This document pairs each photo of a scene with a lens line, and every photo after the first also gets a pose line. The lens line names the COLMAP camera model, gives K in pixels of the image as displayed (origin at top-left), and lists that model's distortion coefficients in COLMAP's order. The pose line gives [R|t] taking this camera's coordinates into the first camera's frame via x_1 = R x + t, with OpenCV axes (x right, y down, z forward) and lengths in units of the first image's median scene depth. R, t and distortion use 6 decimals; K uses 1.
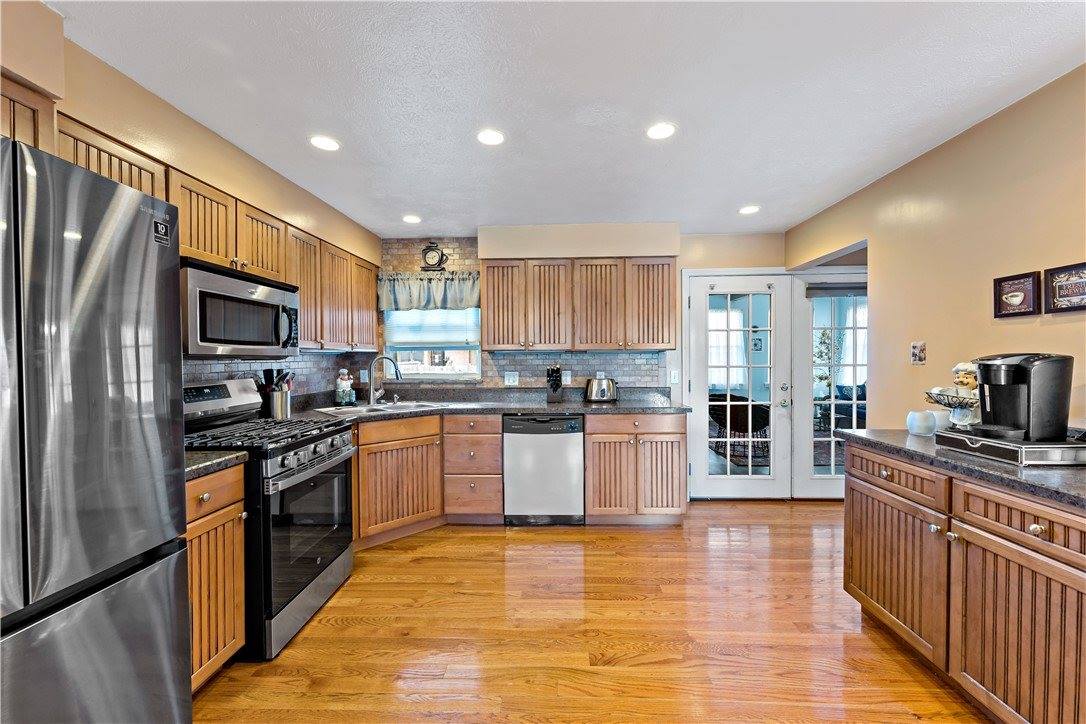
lens RADIAL K [[437.8, 0, 546.9], [0, 437.8, 366.8], [0, 0, 1]] dist [0.001604, -0.000316]
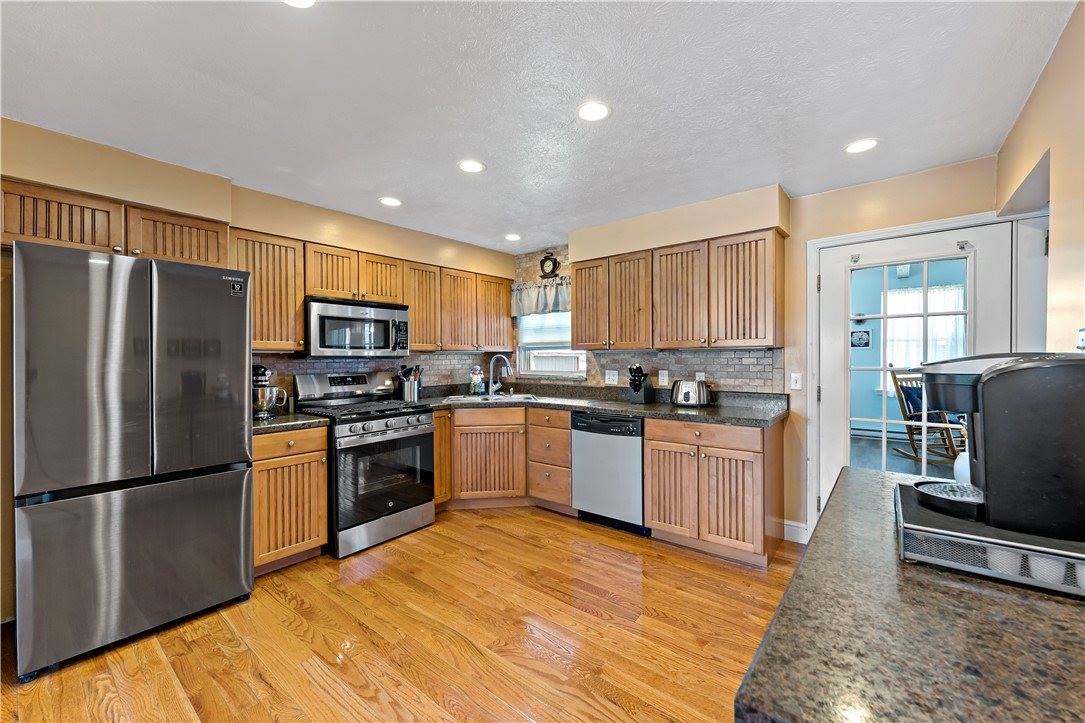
lens RADIAL K [[437.4, 0, 545.1], [0, 437.4, 365.3], [0, 0, 1]] dist [0.001604, -0.000316]
pose [[0.794469, 0.011911, -0.607187, 0.476333], [-0.009576, 0.999929, 0.007085, -0.007483], [0.607229, 0.000185, 0.794527, 0.133761]]
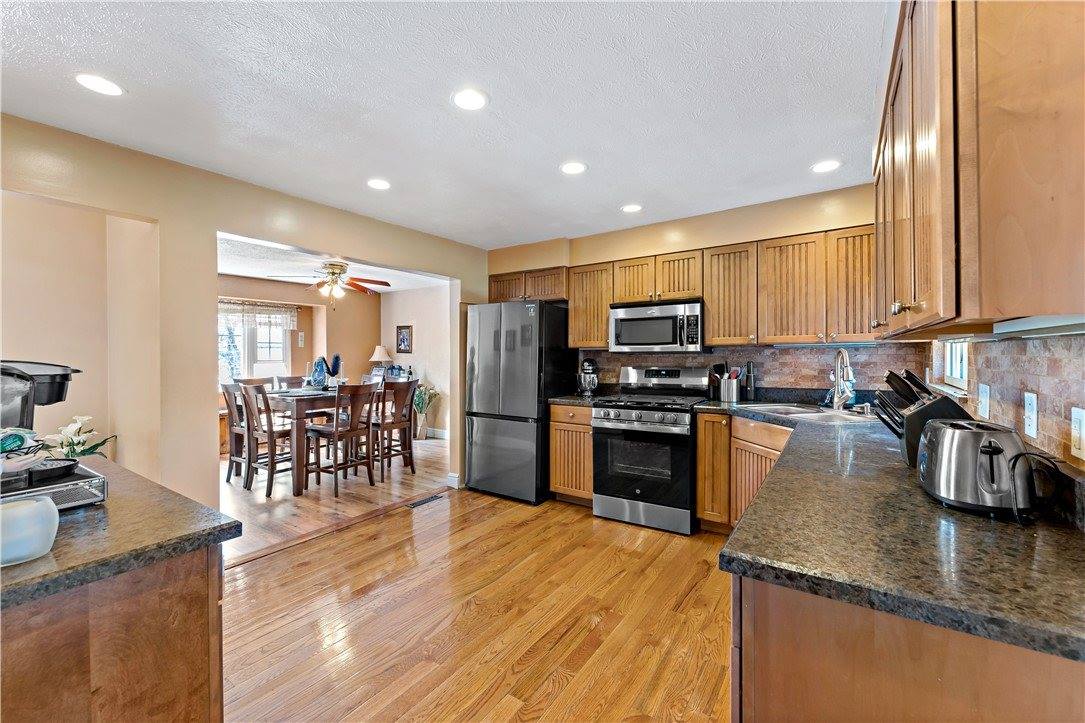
lens RADIAL K [[437.4, 0, 549.4], [0, 437.4, 350.7], [0, 0, 1]] dist [0.001604, -0.000316]
pose [[-0.537315, 0.001295, -0.843381, 0.593085], [-0.007663, 0.999950, 0.006417, -0.024553], [0.843347, 0.009911, -0.537278, 1.038855]]
